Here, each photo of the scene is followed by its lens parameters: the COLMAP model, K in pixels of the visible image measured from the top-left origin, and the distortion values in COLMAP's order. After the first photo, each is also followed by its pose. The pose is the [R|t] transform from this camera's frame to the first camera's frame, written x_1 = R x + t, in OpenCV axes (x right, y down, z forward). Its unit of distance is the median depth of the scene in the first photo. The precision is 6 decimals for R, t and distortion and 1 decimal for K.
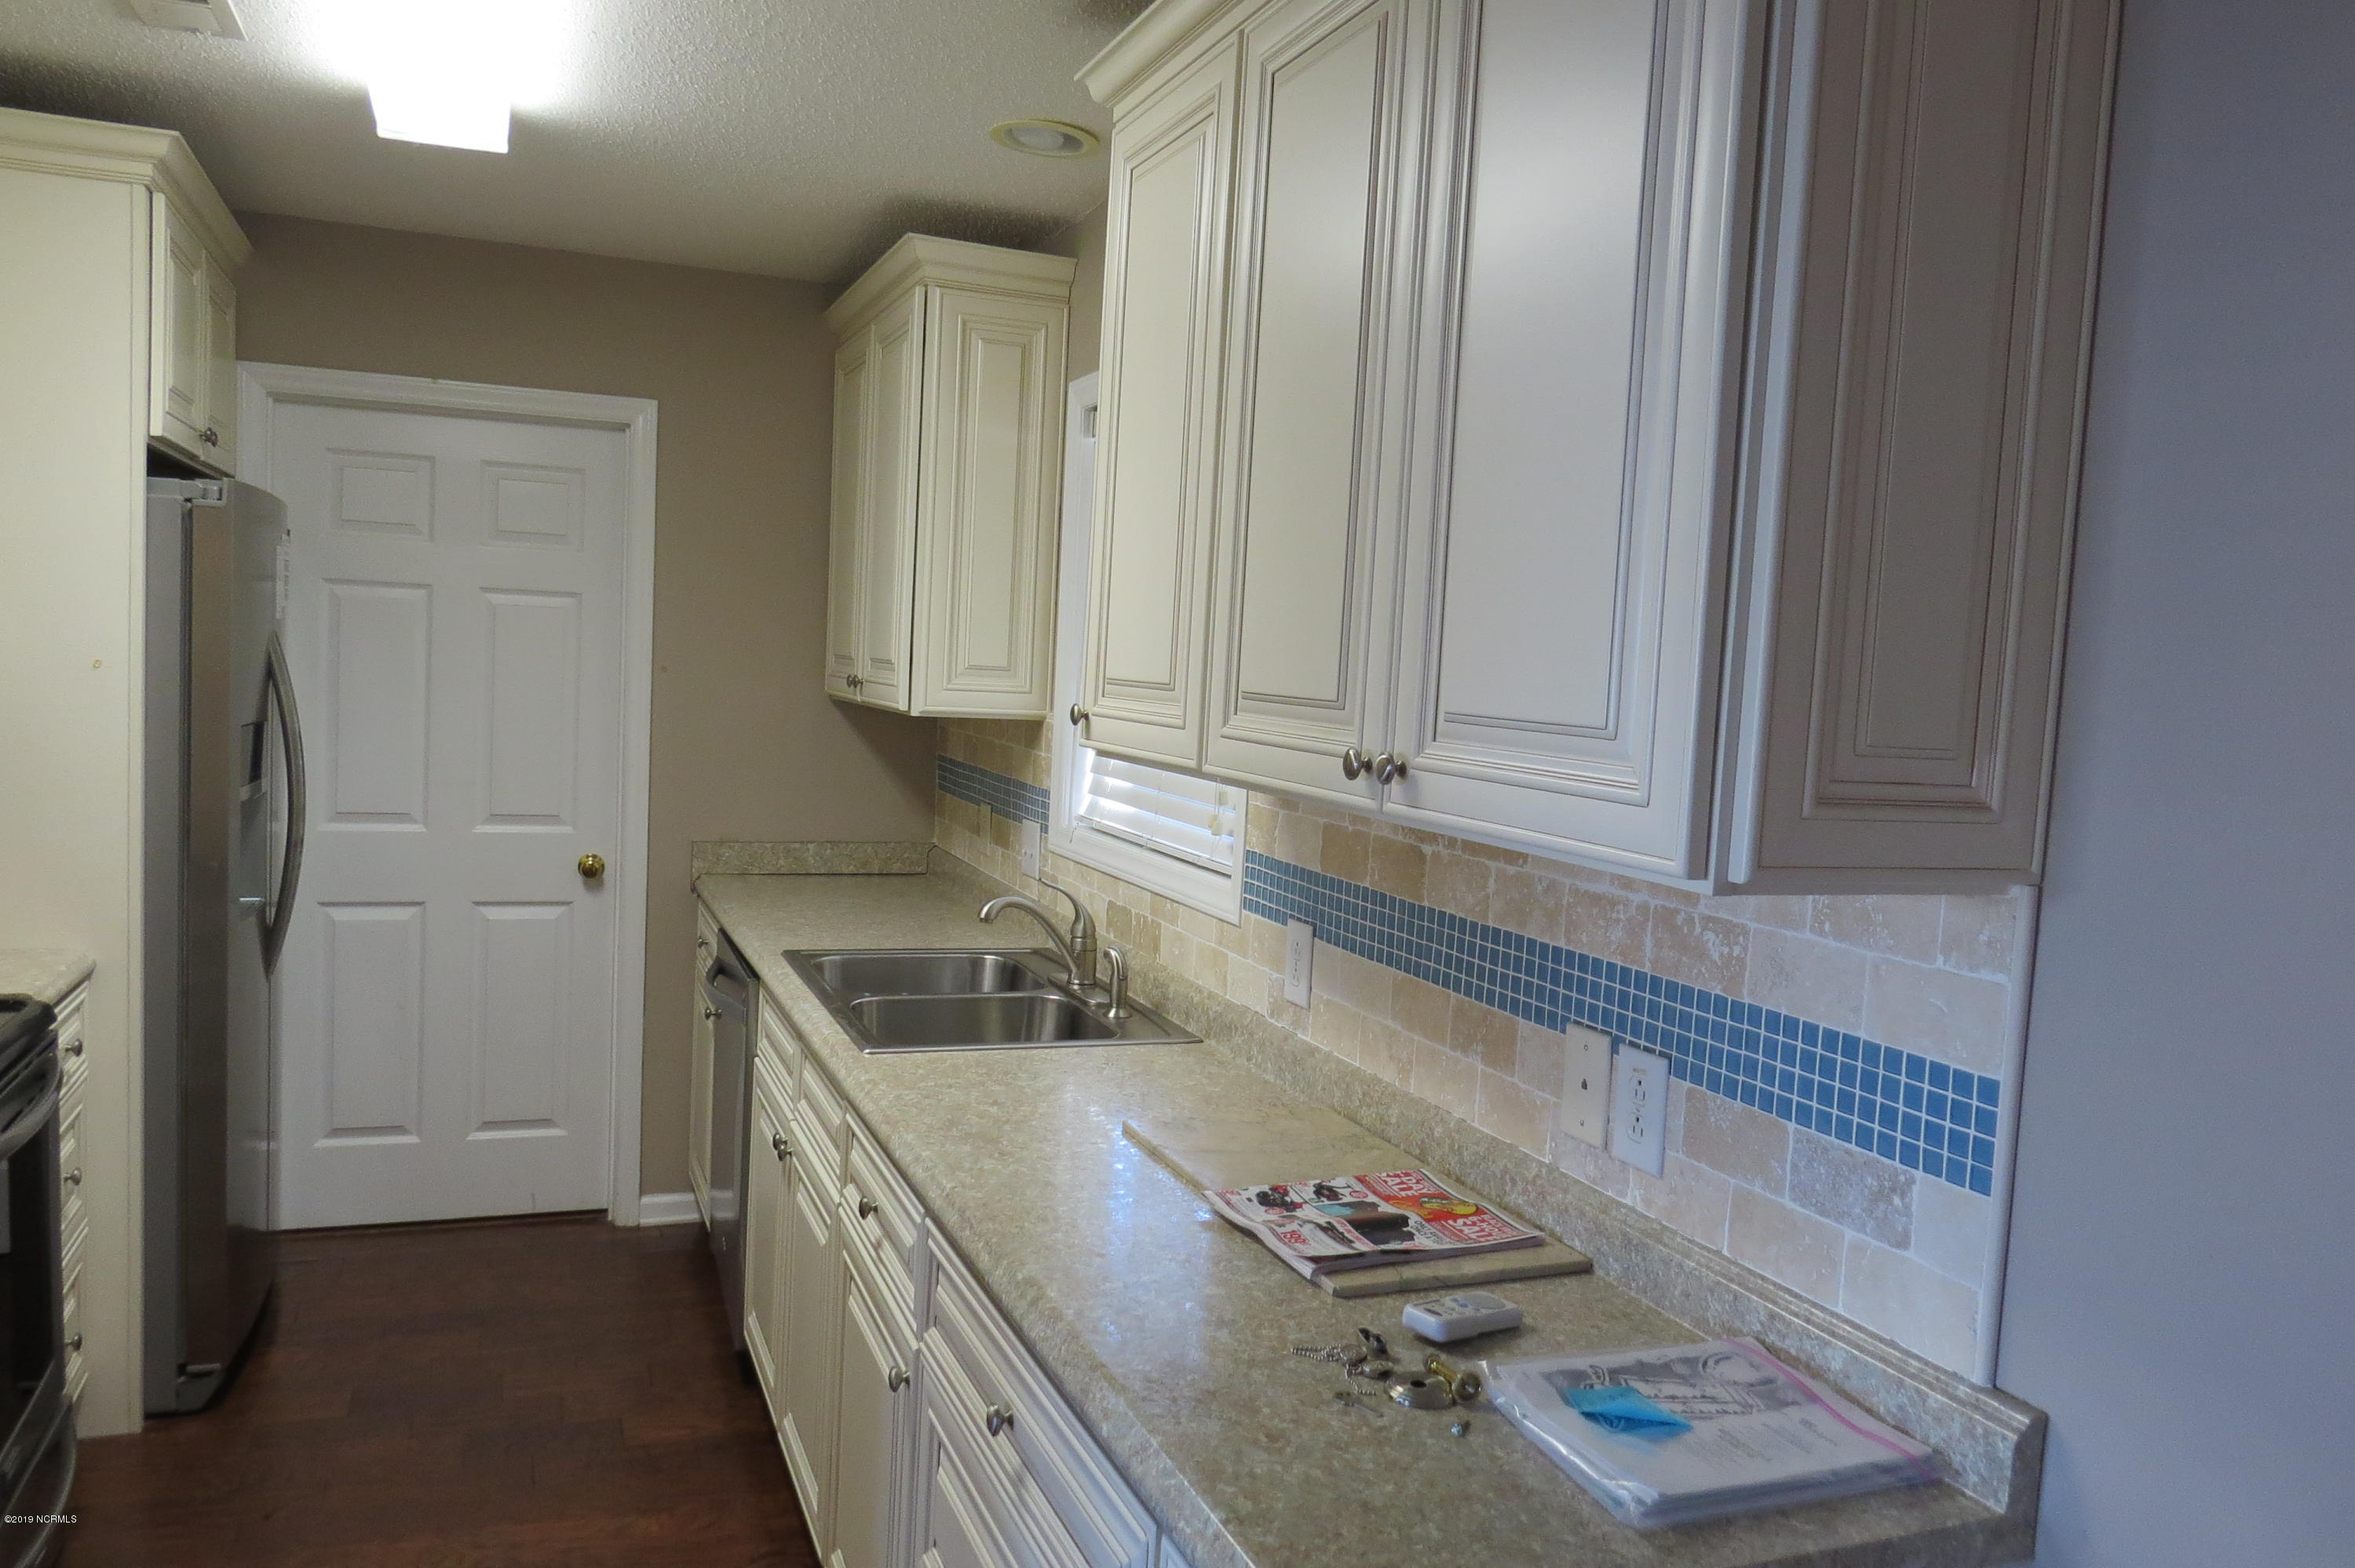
lens RADIAL K [[1703.3, 0, 1177.5], [0, 1703.3, 784.0], [0, 0, 1]] dist [-0.014273, 0.008947]
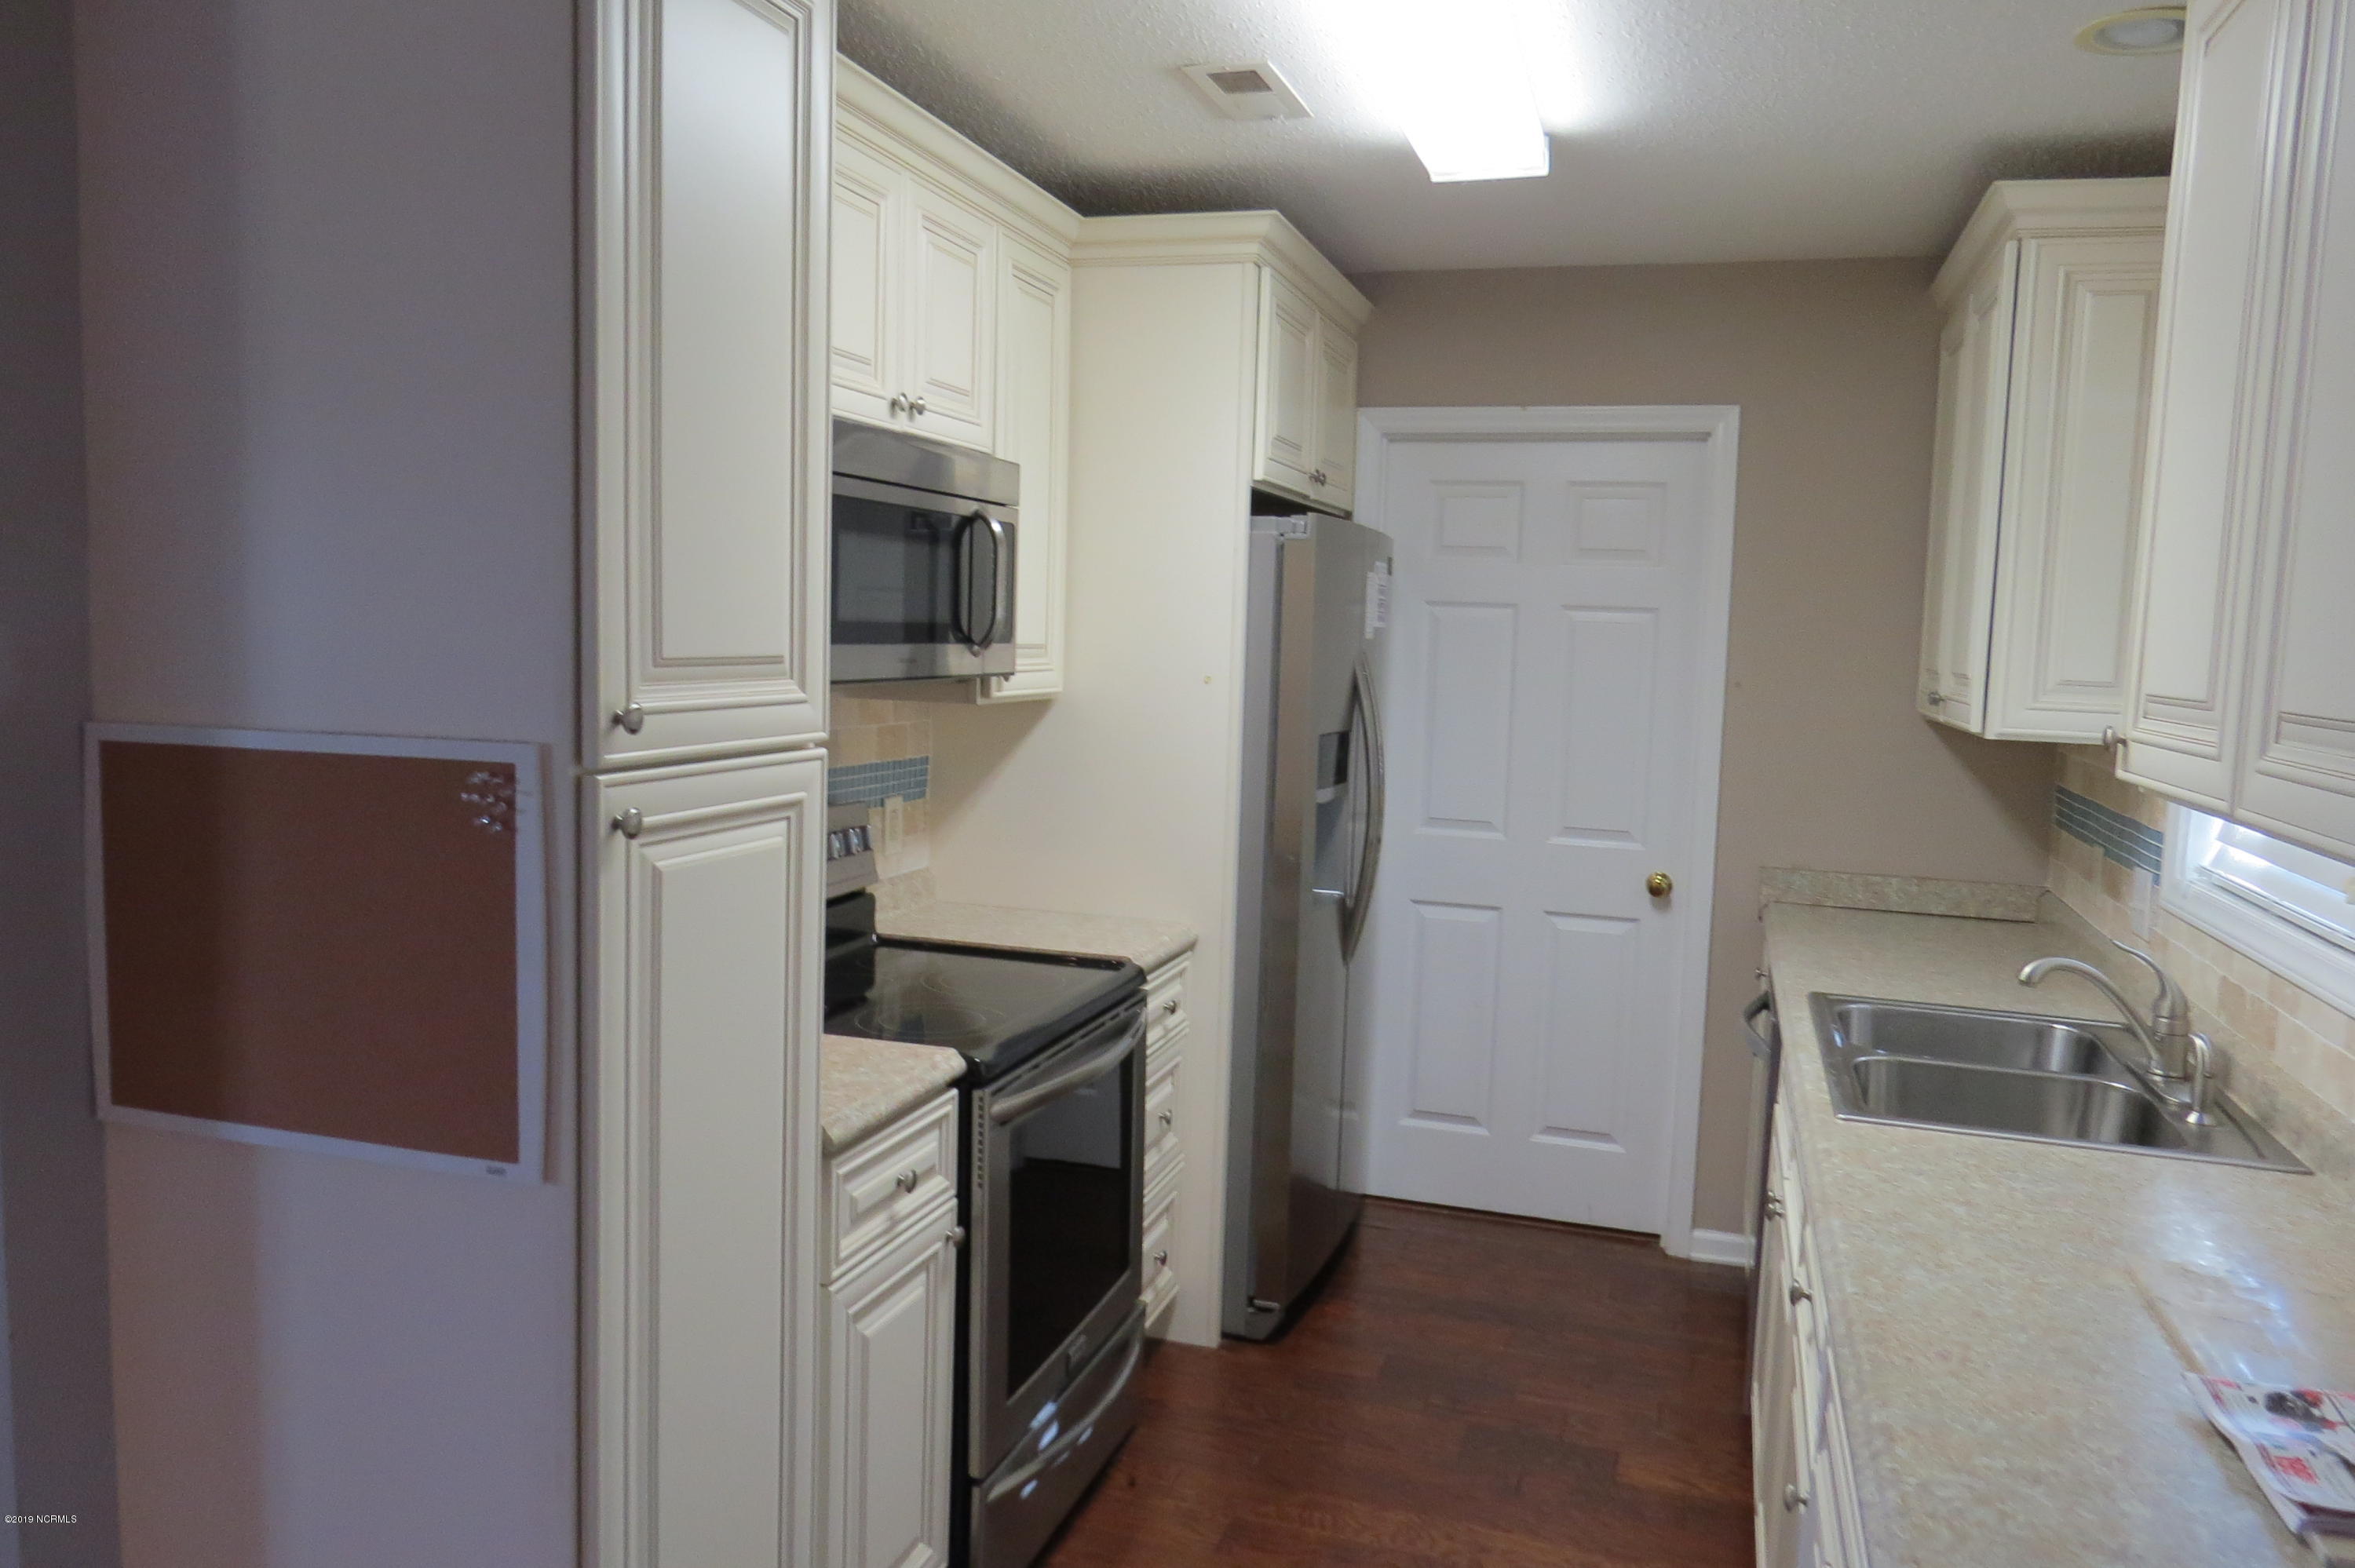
lens RADIAL K [[1707.3, 0, 1184.5], [0, 1707.3, 786.4], [0, 0, 1]] dist [-0.005414, 0.005796]
pose [[0.775400, 0.036852, -0.630394, 0.090390], [-0.042498, 0.999078, 0.006131, -0.004473], [0.630039, 0.022036, 0.776251, 0.081047]]
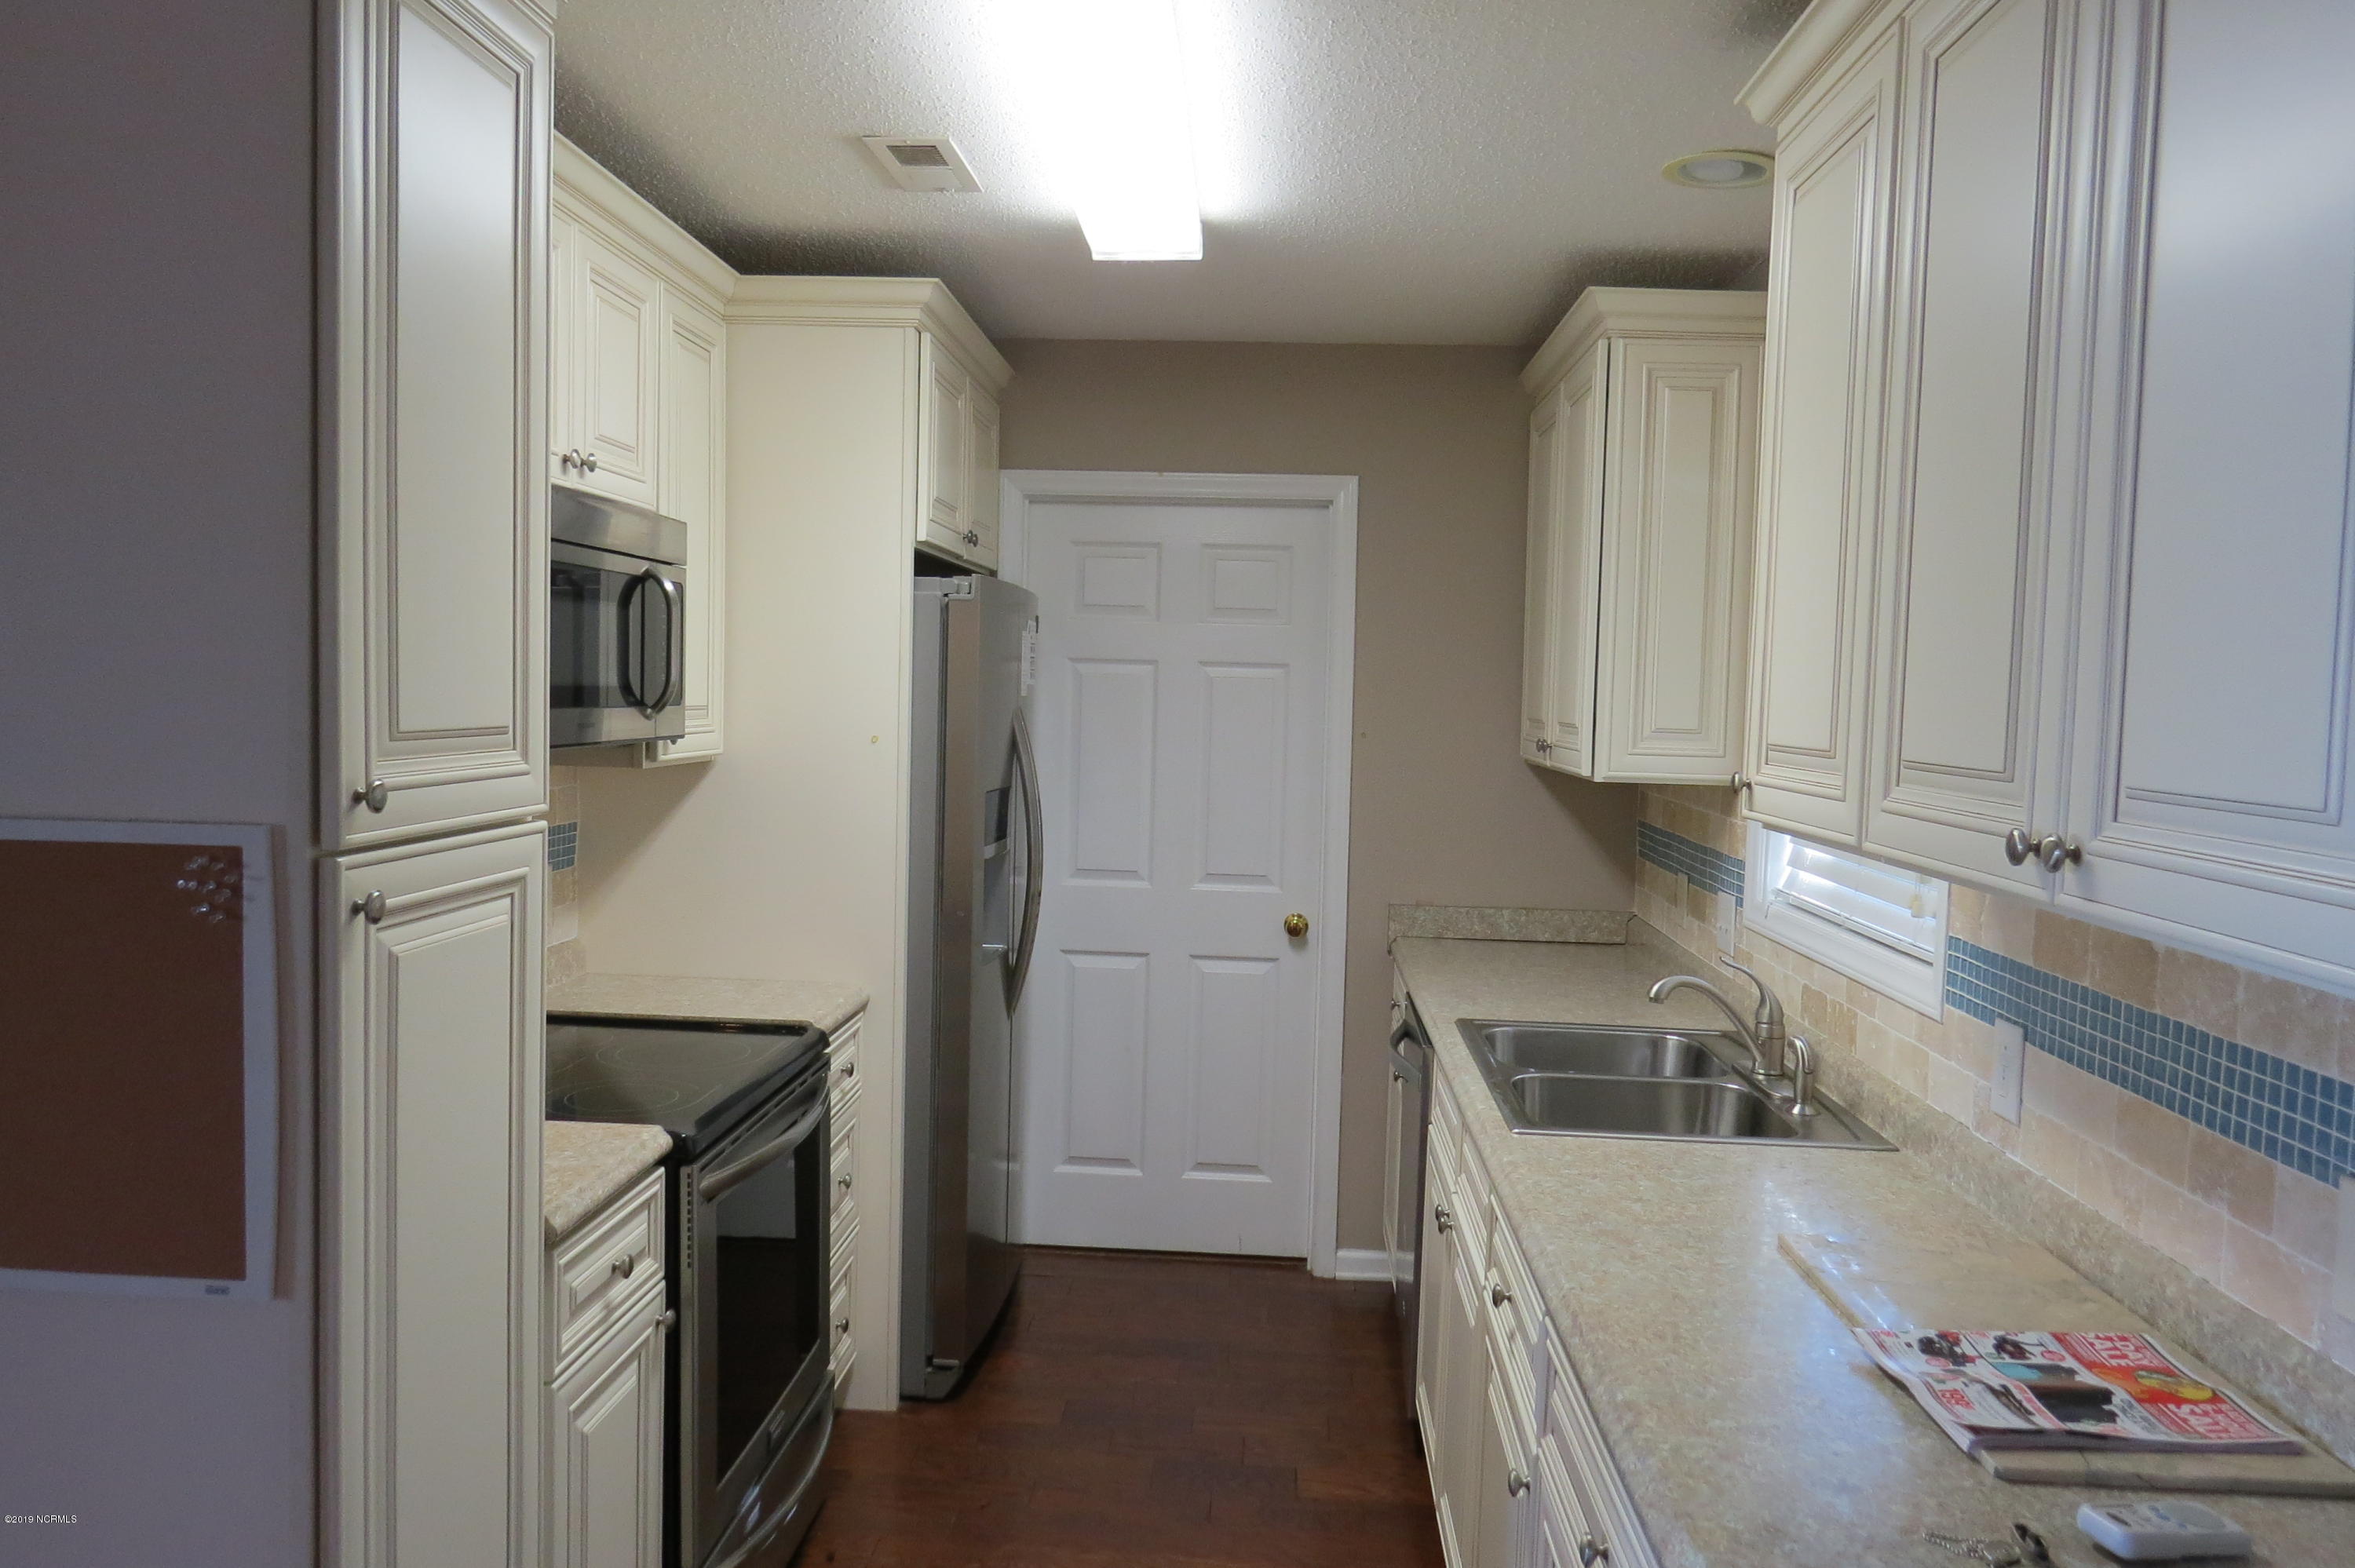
lens RADIAL K [[1703.3, 0, 1177.5], [0, 1703.3, 784.0], [0, 0, 1]] dist [-0.014273, 0.008947]
pose [[0.905270, -0.001059, -0.424835, 0.046959], [-0.013641, 0.999409, -0.031559, -0.005889], [0.424617, 0.034365, 0.904721, 0.031498]]
